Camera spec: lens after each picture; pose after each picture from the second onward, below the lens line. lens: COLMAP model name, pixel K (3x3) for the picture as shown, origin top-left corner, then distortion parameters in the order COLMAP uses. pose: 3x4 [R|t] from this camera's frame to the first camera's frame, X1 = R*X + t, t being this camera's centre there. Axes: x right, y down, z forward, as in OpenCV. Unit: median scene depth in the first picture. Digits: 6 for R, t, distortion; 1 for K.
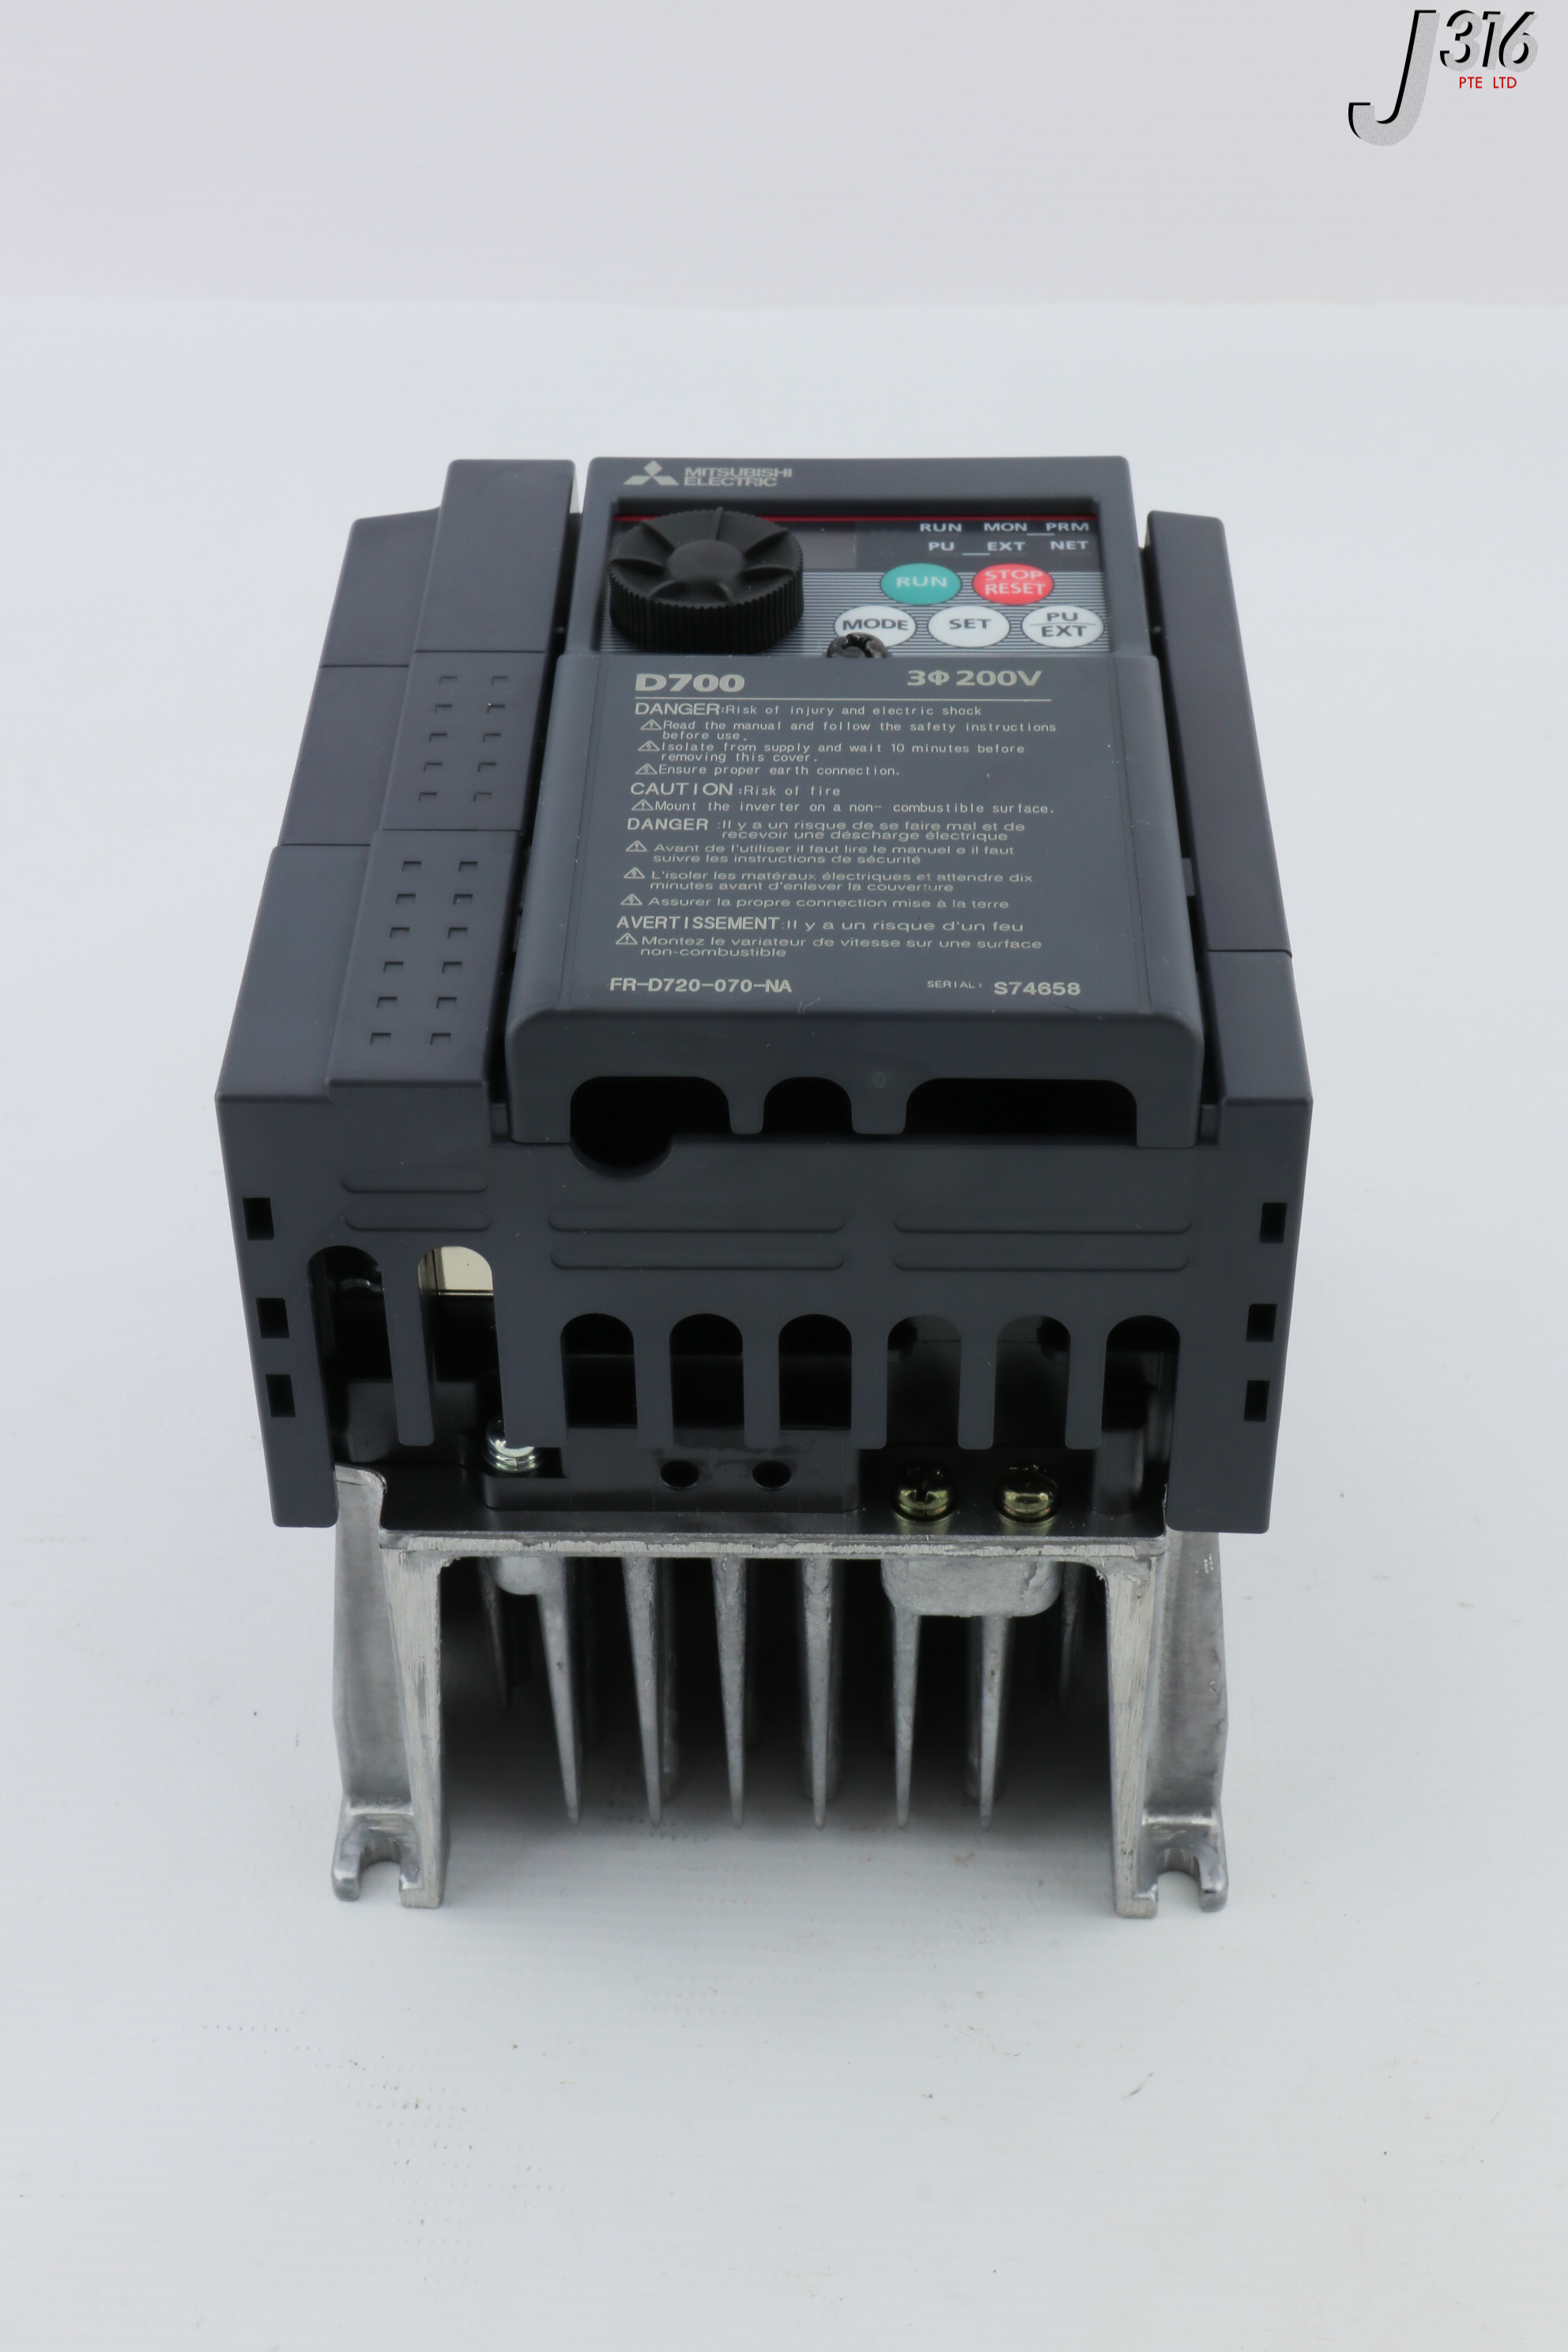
lens RADIAL K [[3567.6, 0, 732.4], [0, 3567.6, 1165.2], [0, 0, 1]] dist [-0.008593, 0.012144]
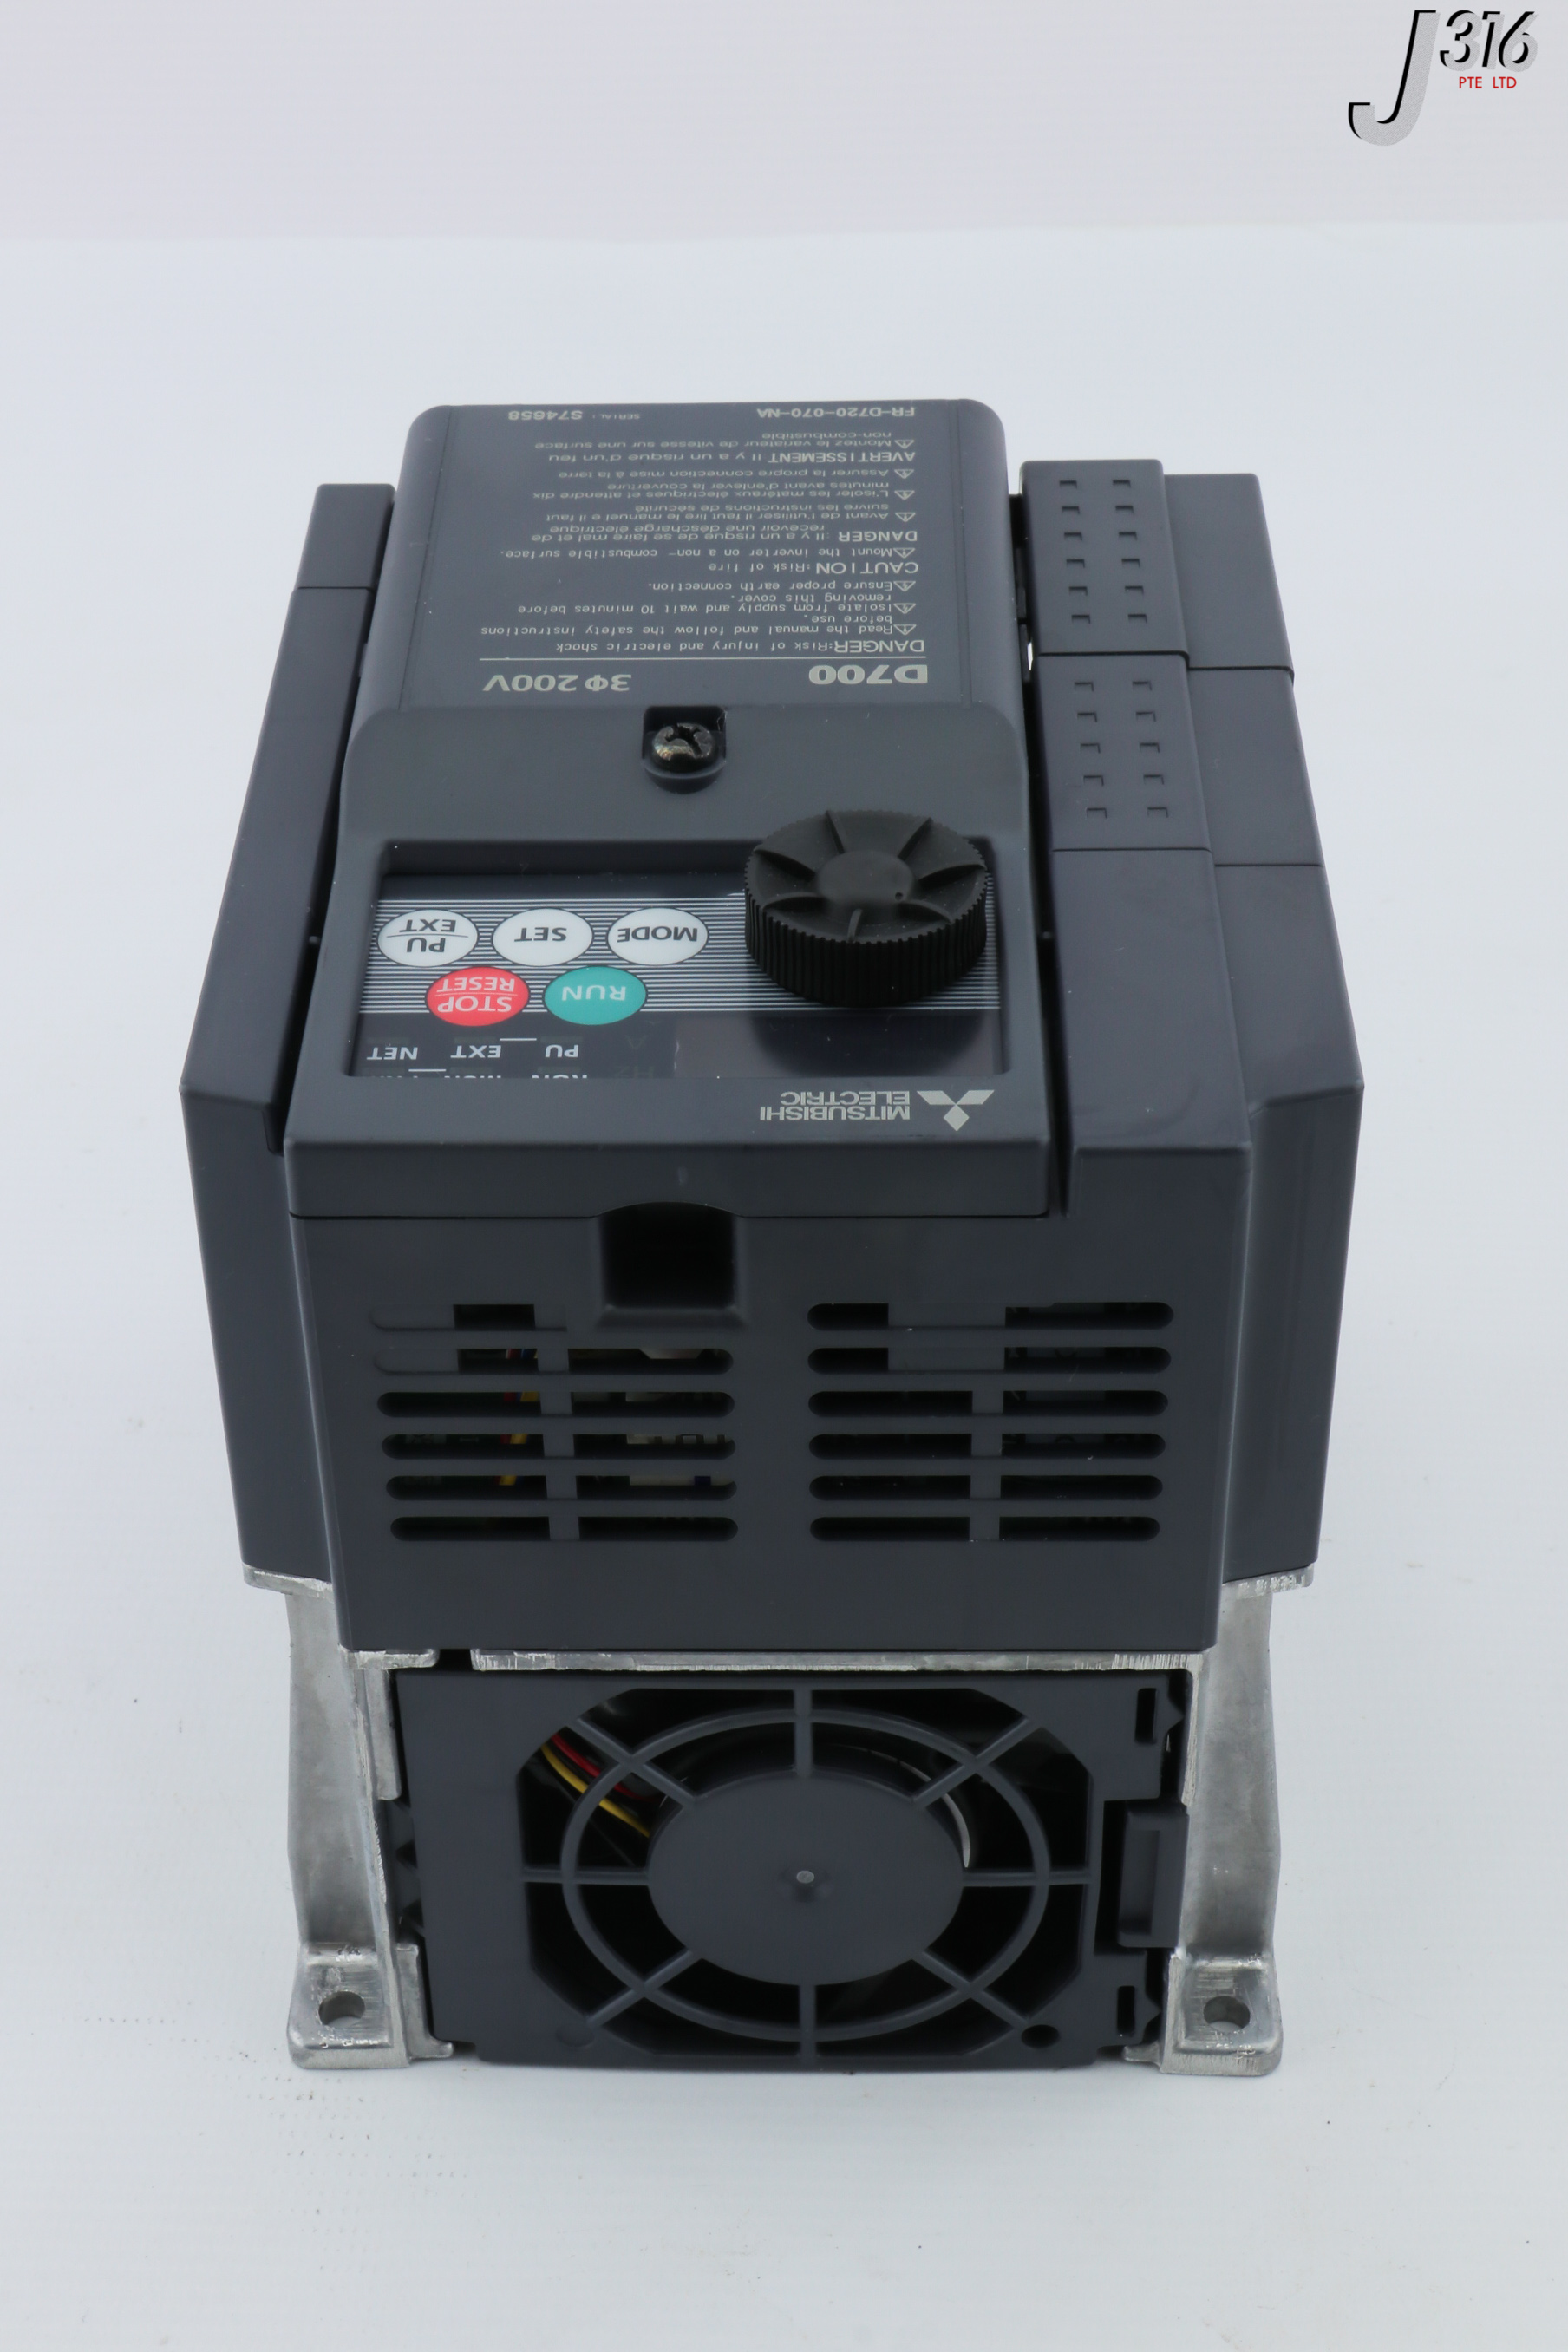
lens RADIAL K [[3694.3, 0, 742.8], [0, 3694.3, 1172.3], [0, 0, 1]] dist [0.003777, 0.043482]
pose [[-0.999195, 0.036799, 0.015994, 0.010257], [0.023545, 0.214975, 0.976336, -1.076911], [0.032490, 0.975926, -0.215669, 1.383472]]
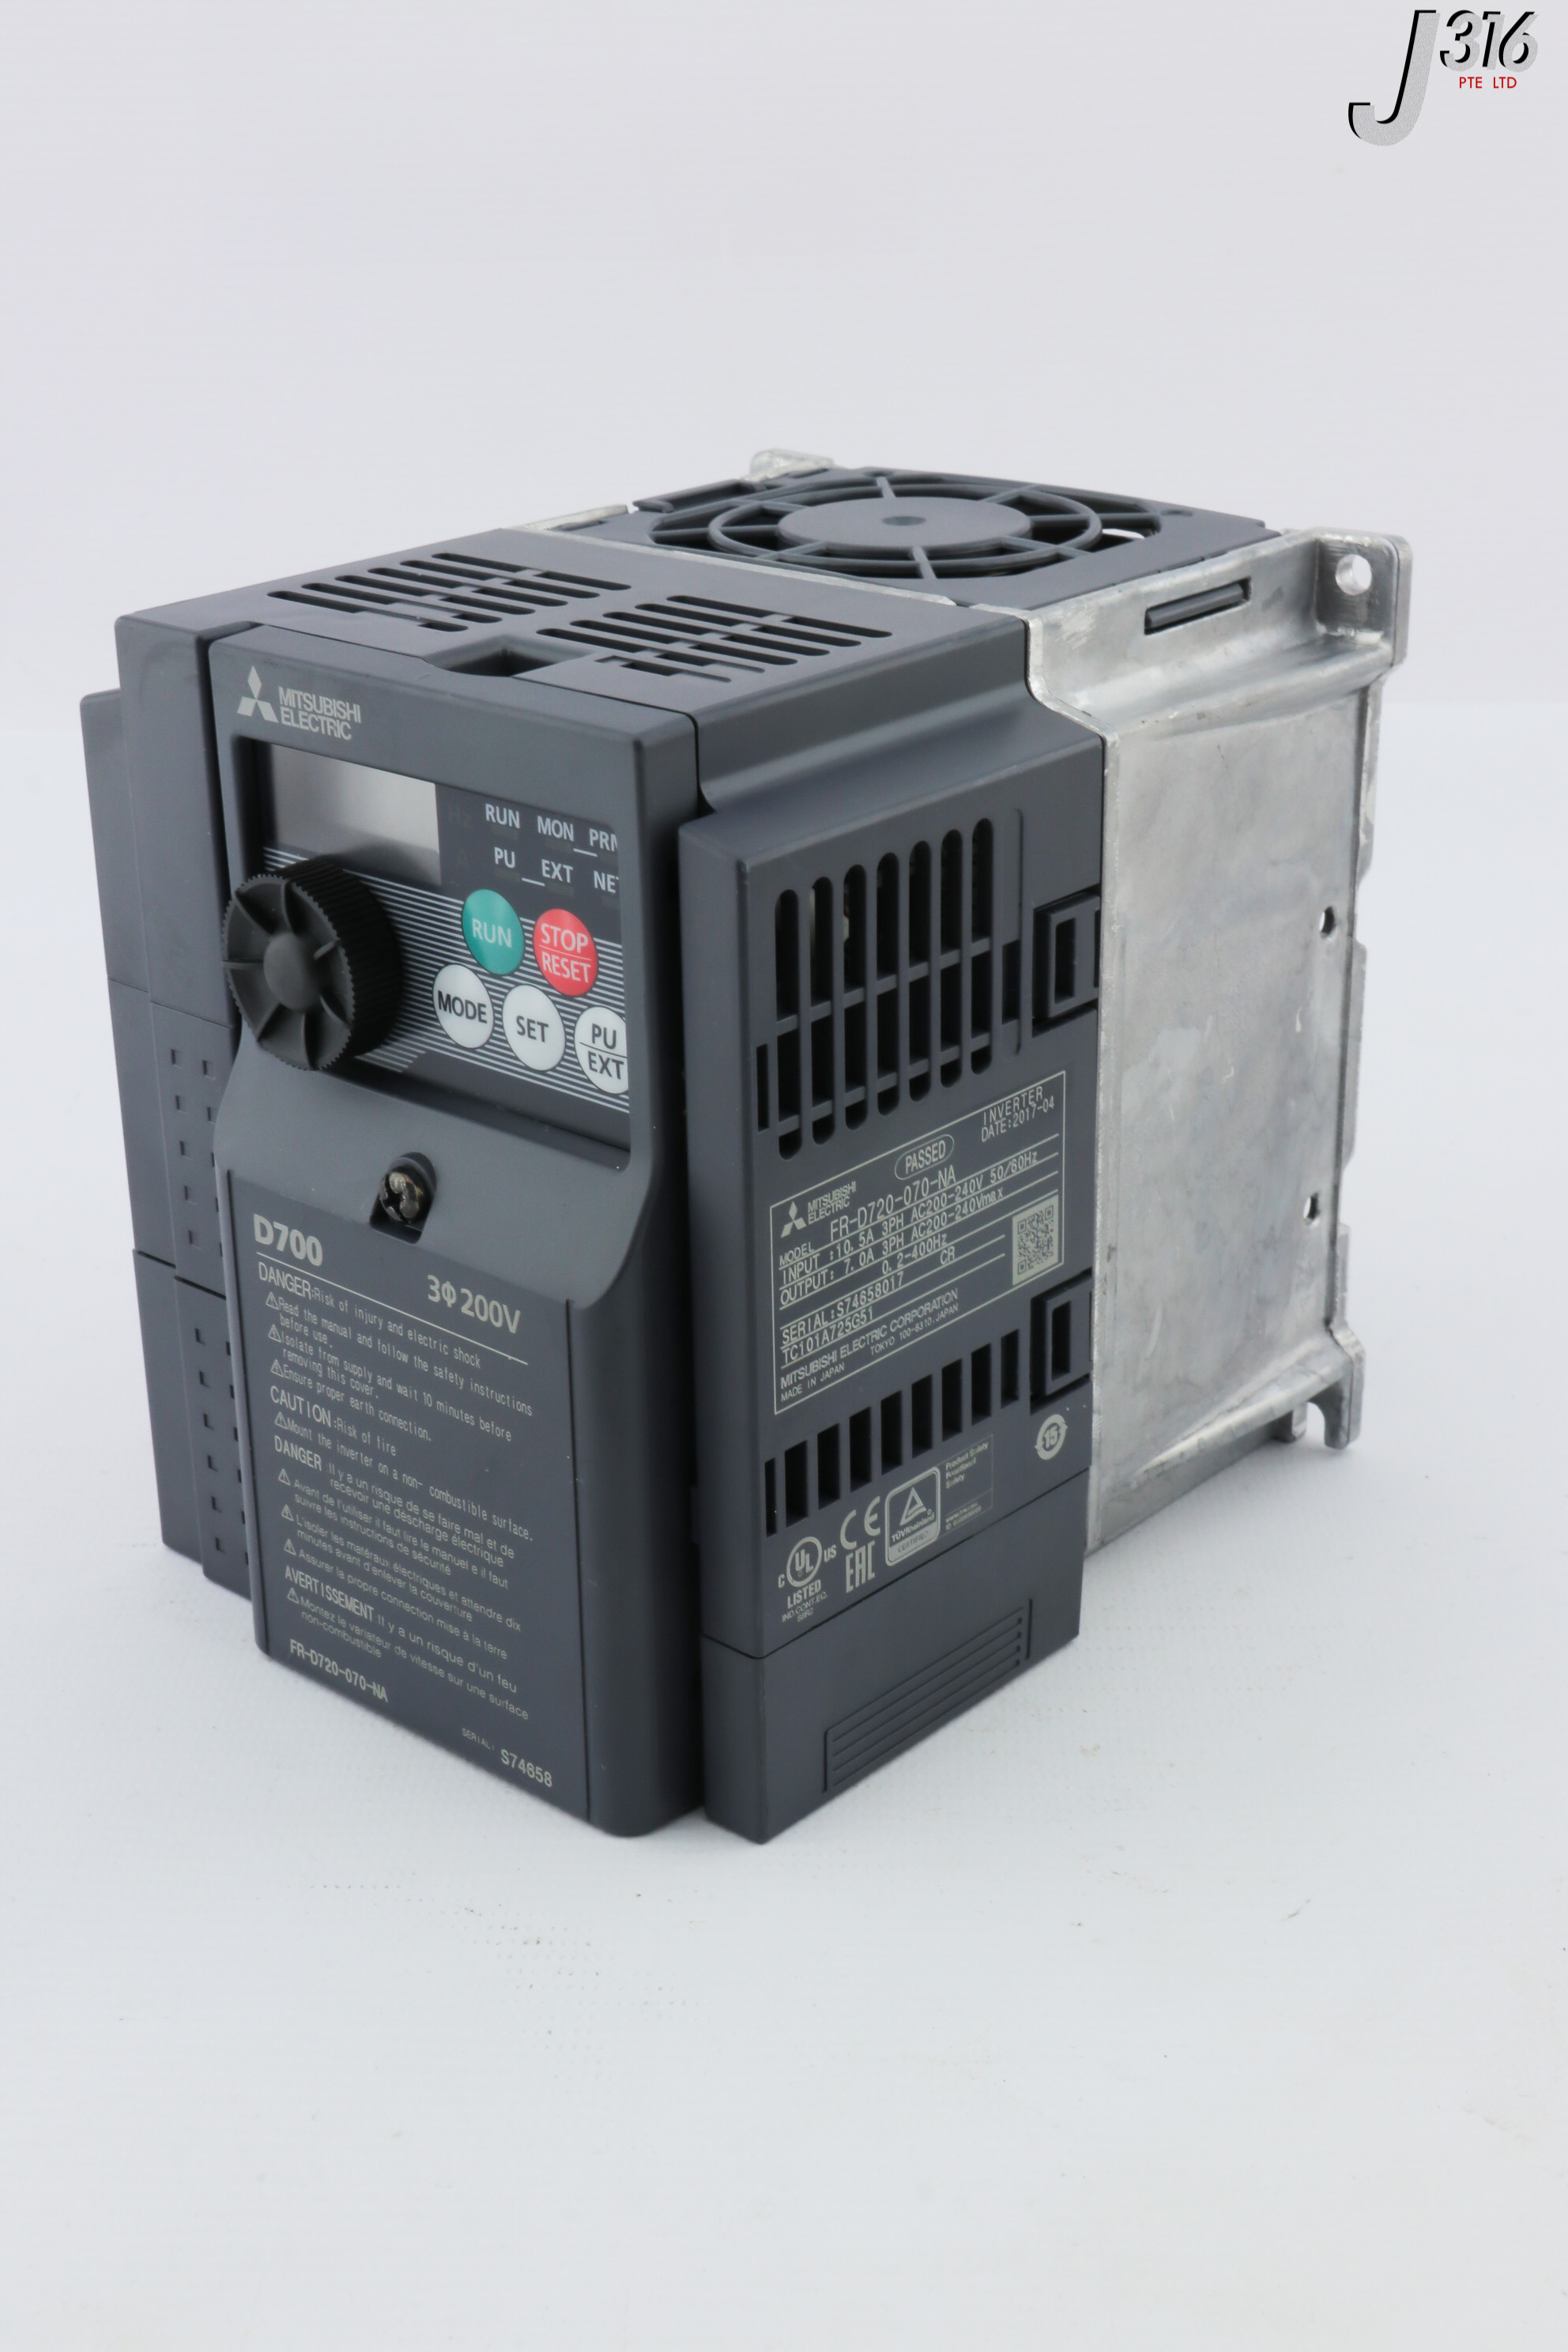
lens RADIAL K [[3063.0, 0, 784.0], [0, 3063.0, 1176.0], [0, 0, 1]] dist [-0.024623, -0.005207]
pose [[0.764110, 0.211351, -0.609481, 0.676216], [0.522035, 0.352449, 0.776698, -0.801746], [0.378967, -0.911653, 0.158978, 0.967795]]
